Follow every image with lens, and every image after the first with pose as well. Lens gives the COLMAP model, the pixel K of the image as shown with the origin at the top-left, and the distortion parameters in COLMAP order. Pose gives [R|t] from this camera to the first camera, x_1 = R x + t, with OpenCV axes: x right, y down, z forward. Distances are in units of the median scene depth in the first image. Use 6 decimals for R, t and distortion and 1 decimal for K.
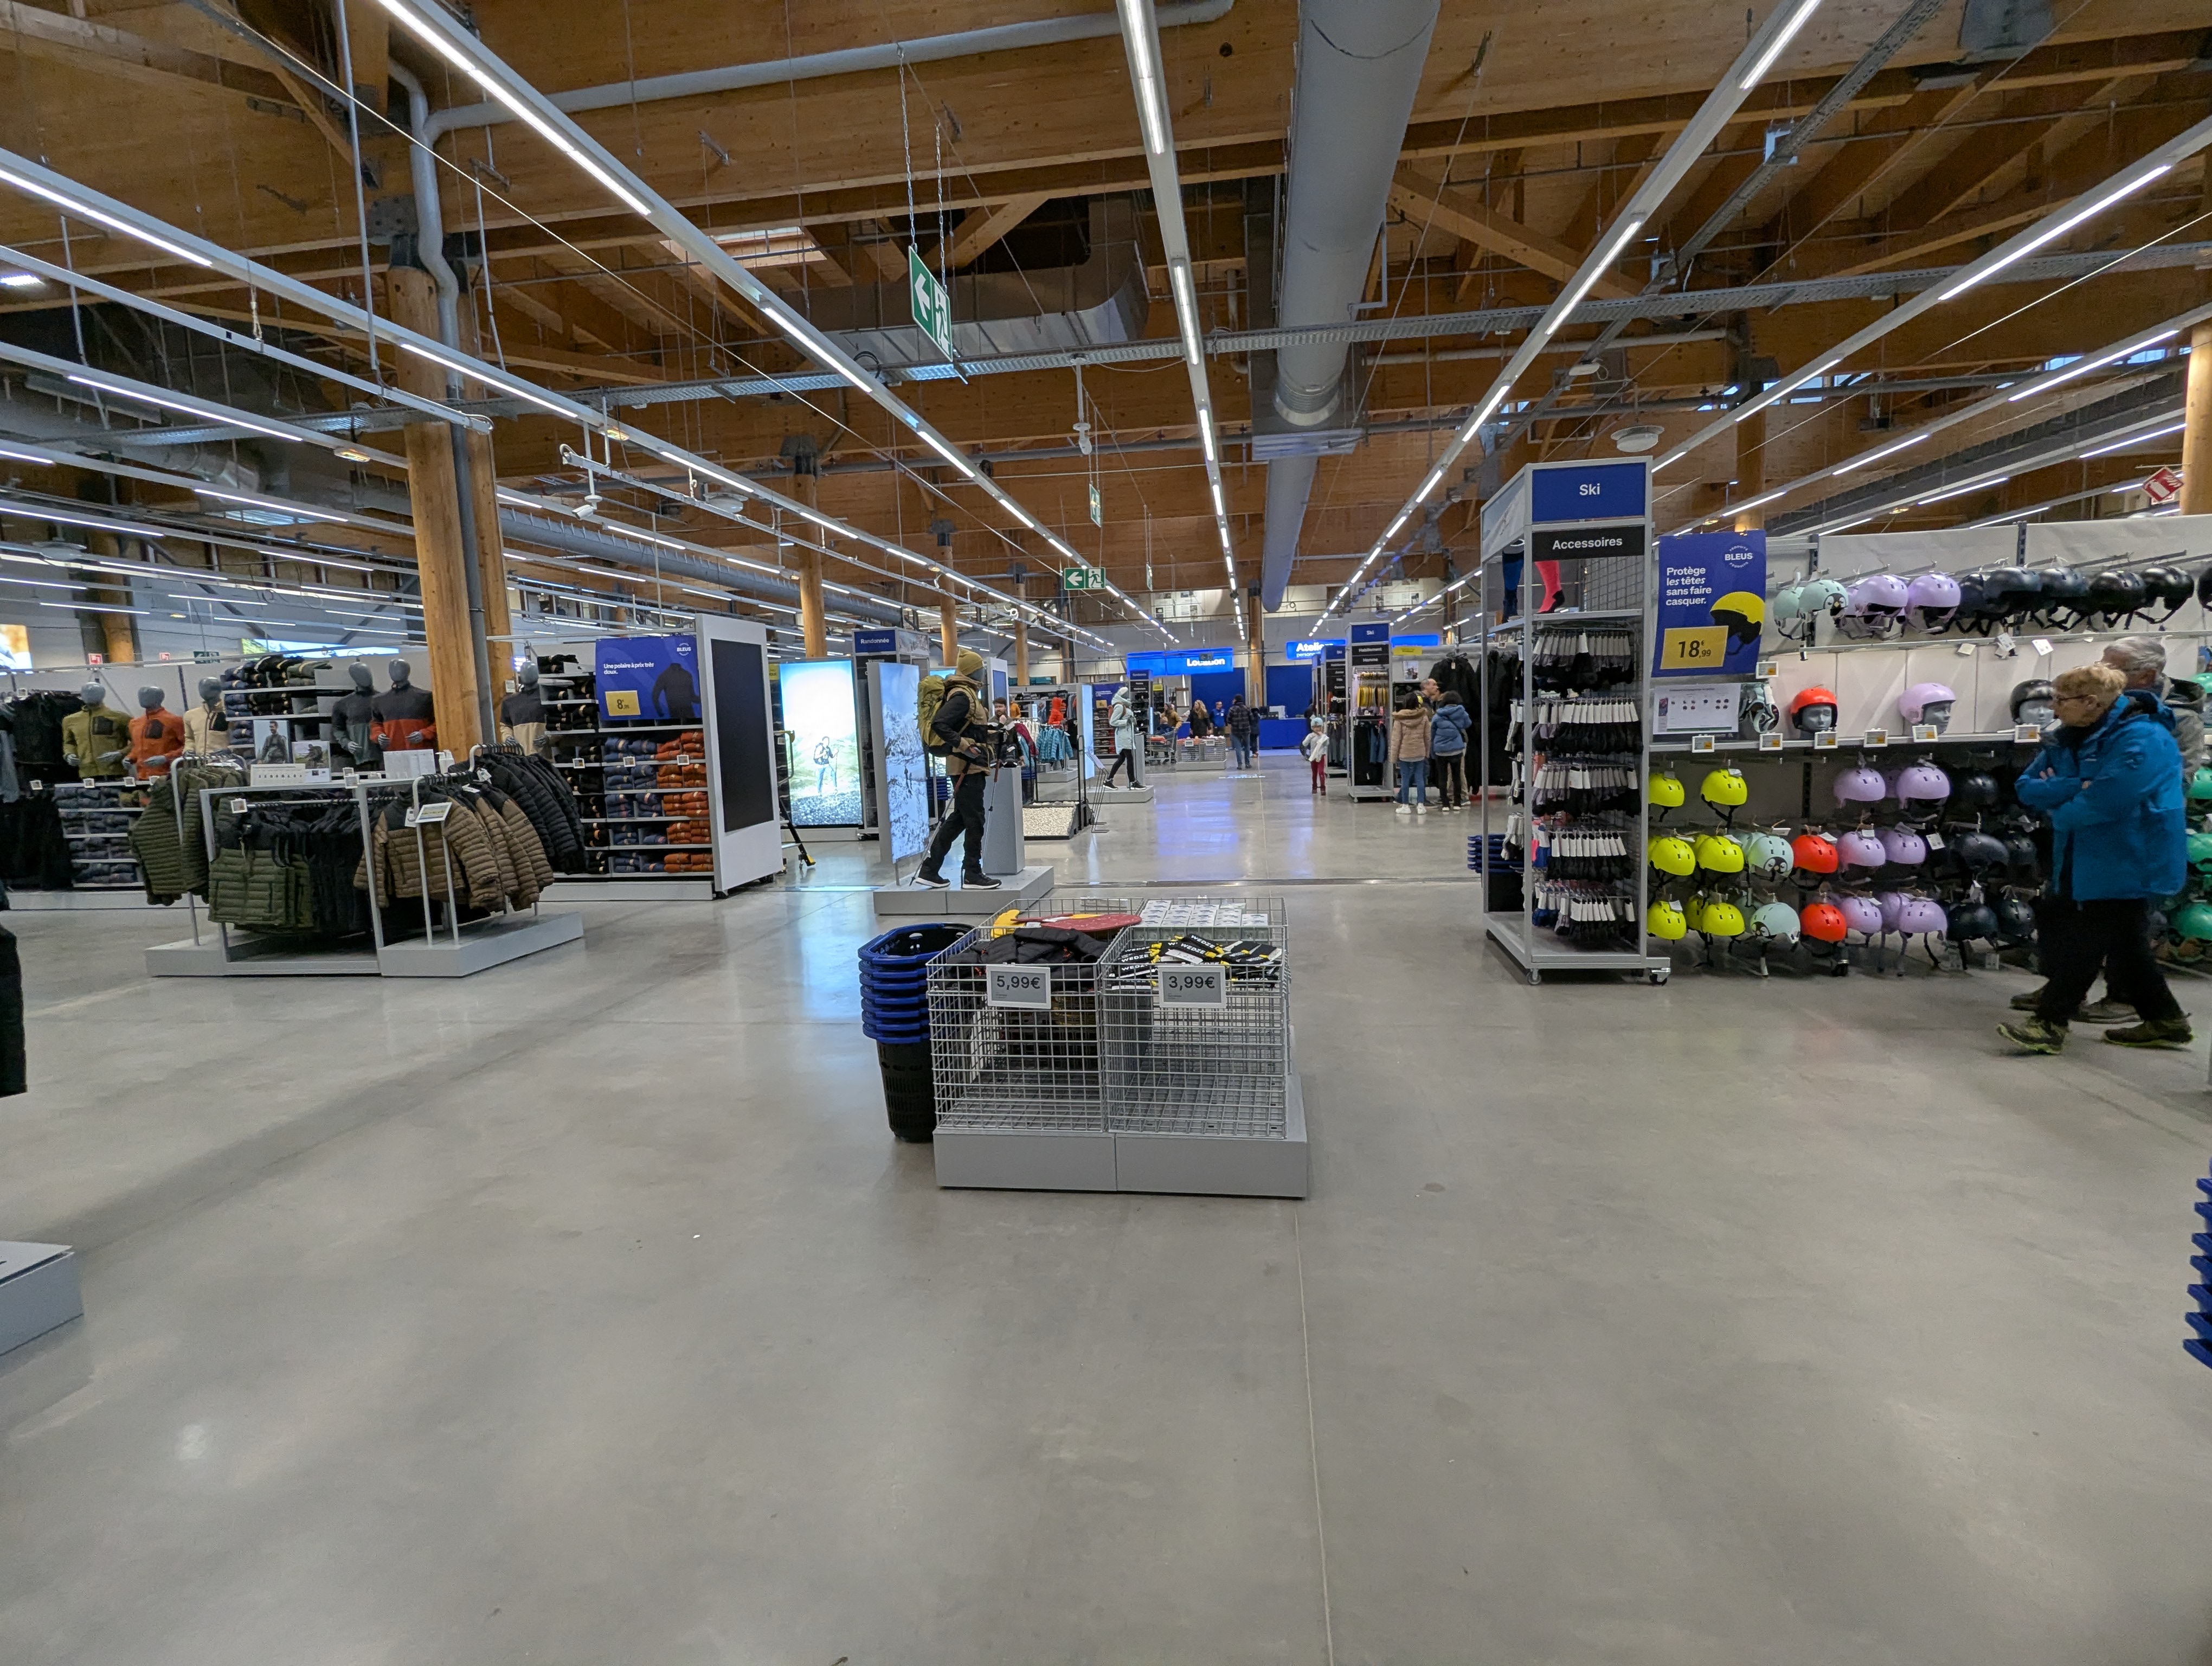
lens RADIAL K [[1062.4, 0, 1100.0], [0, 1062.4, 837.2], [0, 0, 1]] dist [-0.002177, 0.000427]
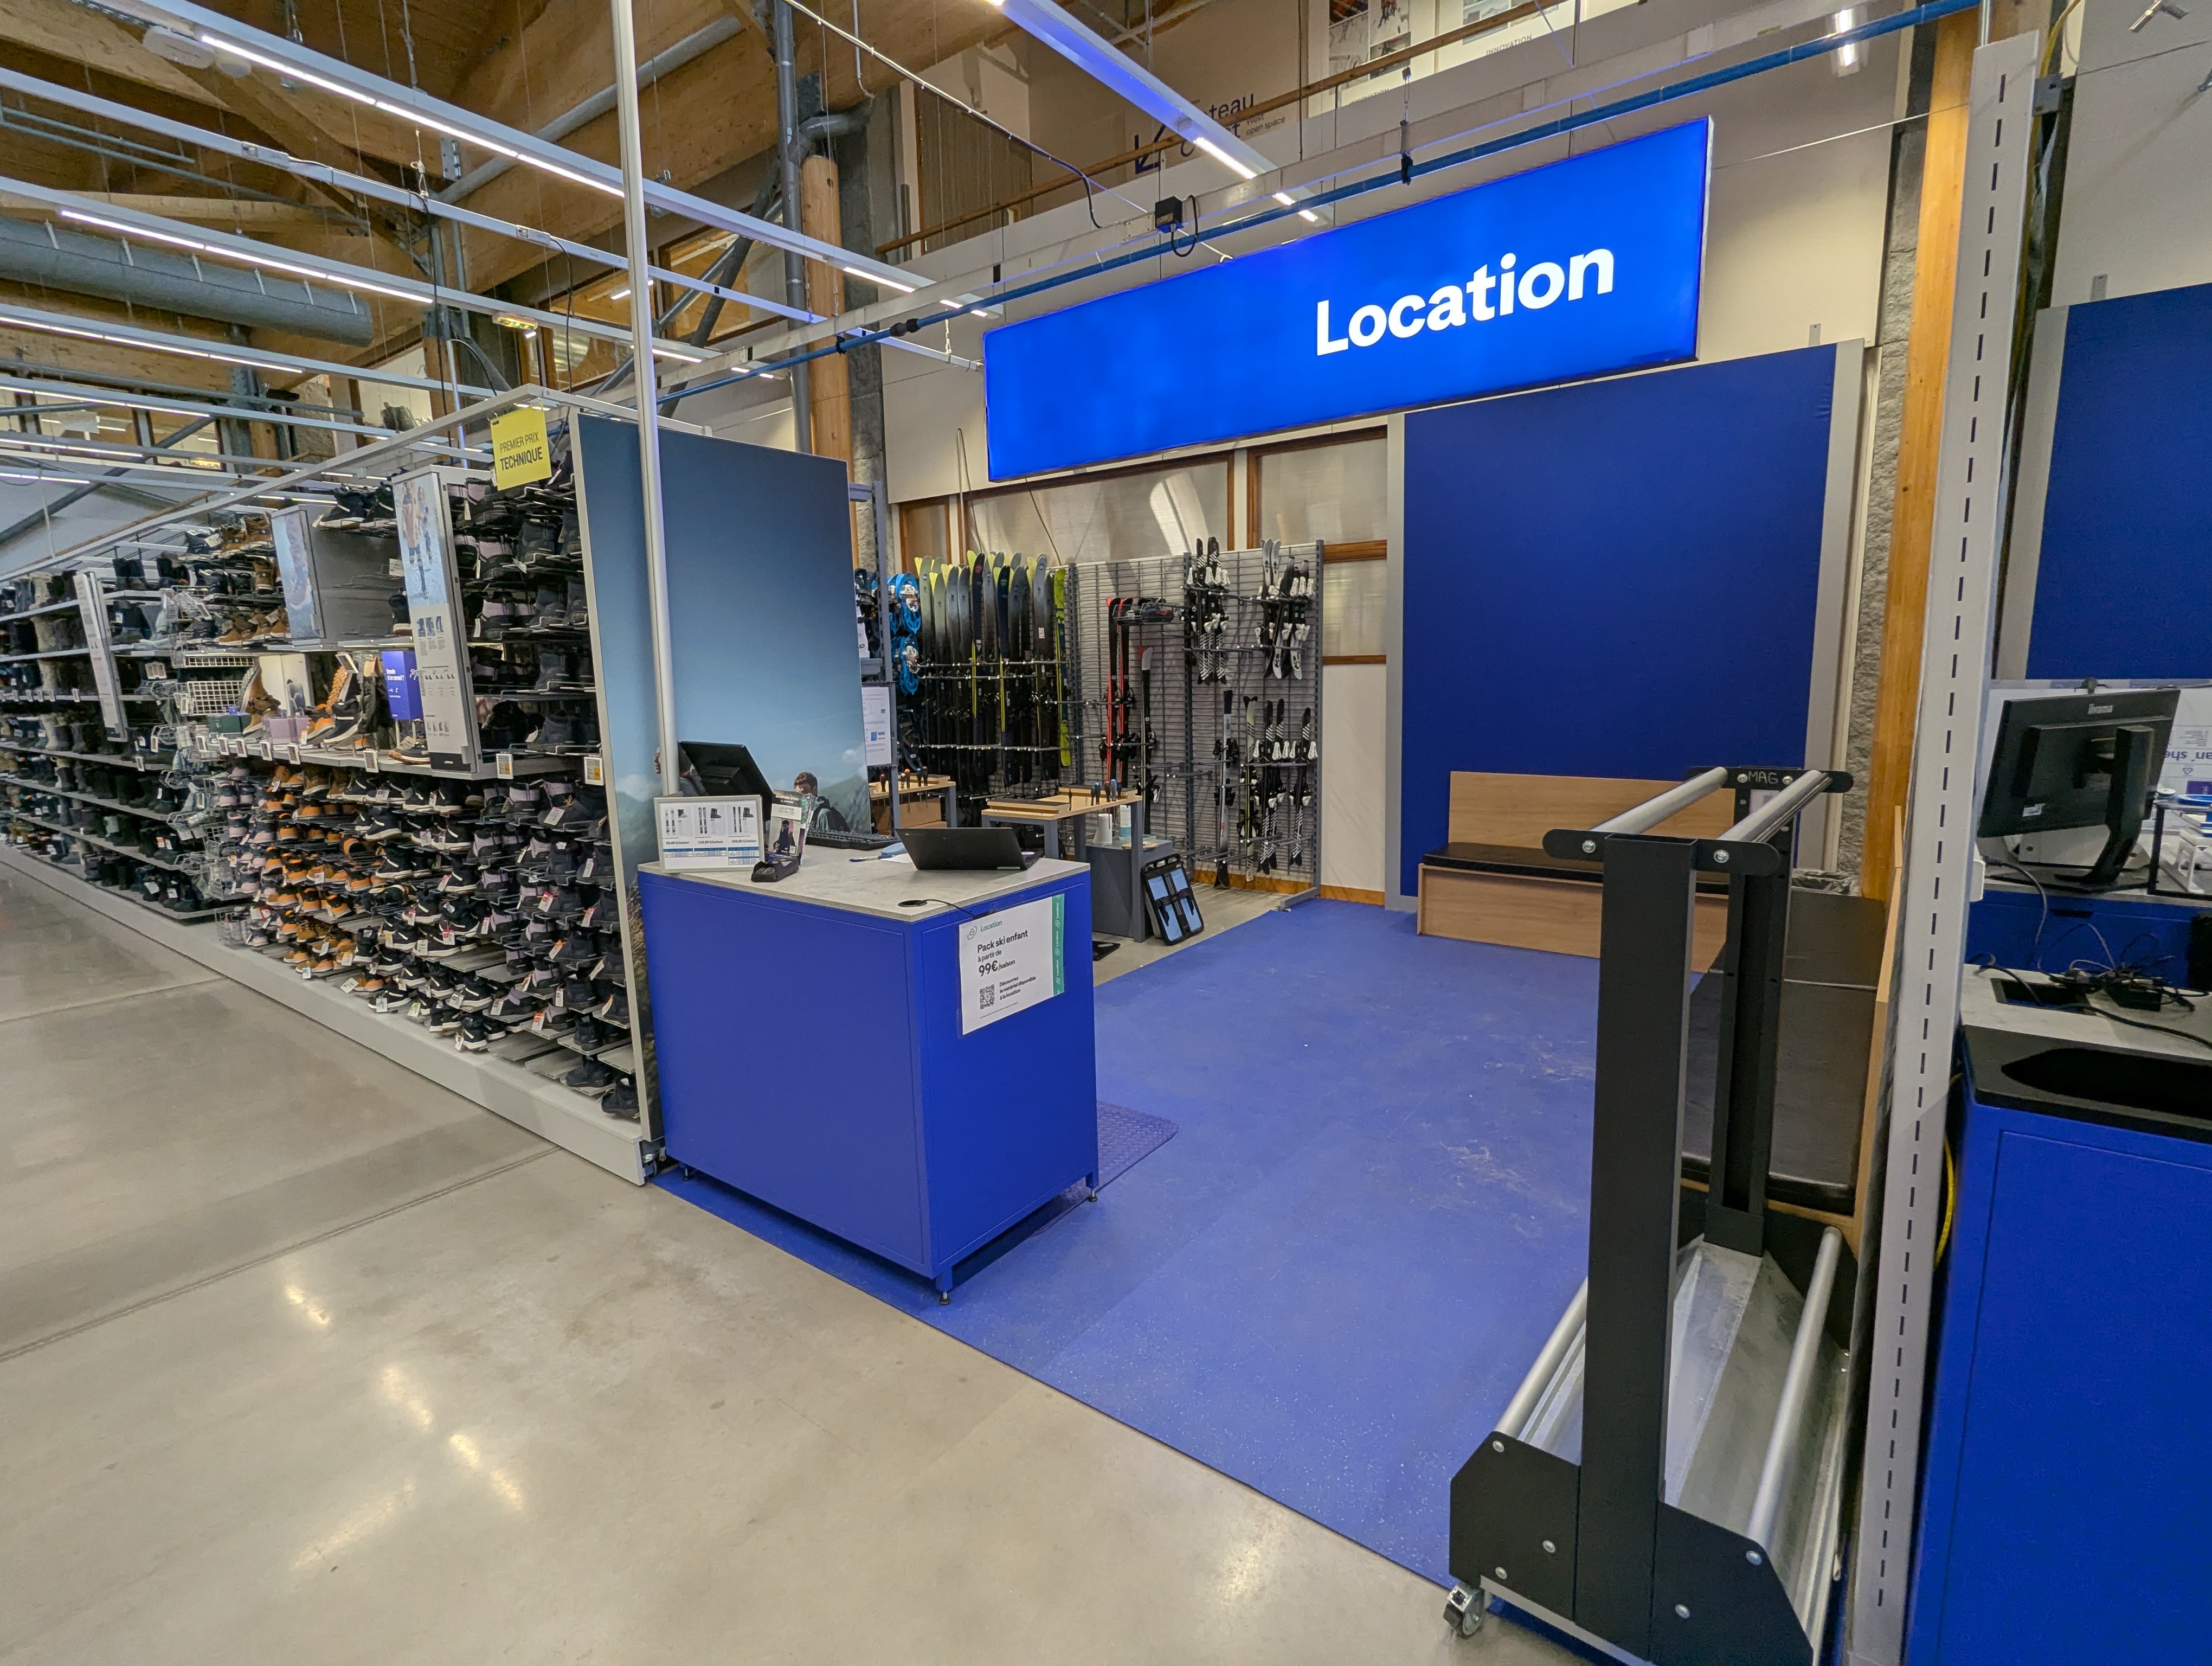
lens RADIAL K [[1063.4, 0, 1105.8], [0, 1063.4, 836.3], [0, 0, 1]] dist [-0.002542, 0.001049]
pose [[0.874663, 0.091233, -0.476069, 0.069246], [-0.071024, 0.995649, 0.060314, -0.057205], [0.479500, -0.018942, 0.877337, 0.467460]]
